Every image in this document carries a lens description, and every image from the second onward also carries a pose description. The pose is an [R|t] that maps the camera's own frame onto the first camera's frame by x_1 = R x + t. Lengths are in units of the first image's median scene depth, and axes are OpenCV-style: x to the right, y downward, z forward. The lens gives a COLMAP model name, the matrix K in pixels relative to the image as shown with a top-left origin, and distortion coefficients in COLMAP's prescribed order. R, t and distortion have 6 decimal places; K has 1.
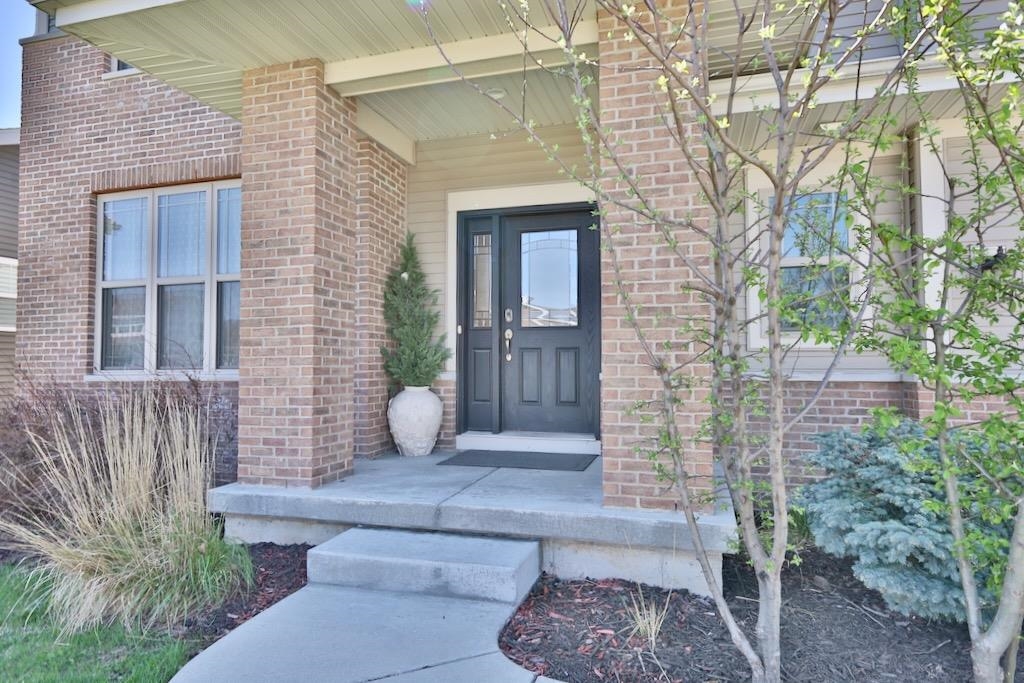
lens RADIAL K [[617.2, 0, 513.2], [0, 617.2, 348.7], [0, 0, 1]] dist [0.000176, 0.000179]
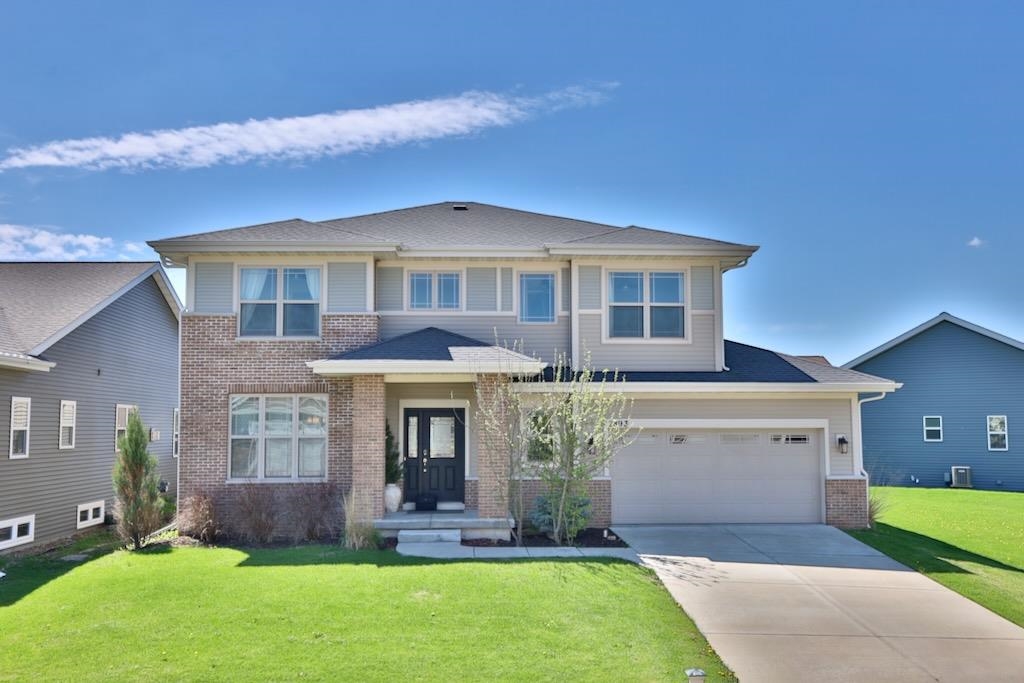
lens RADIAL K [[892.6, 0, 508.0], [0, 892.6, 342.7], [0, 0, 1]] dist [0.023130, 0.009387]
pose [[0.943850, 0.033305, 0.328692, -0.880655], [-0.010064, 0.997343, -0.072157, -0.238042], [-0.330221, 0.064797, 0.941677, -2.459083]]
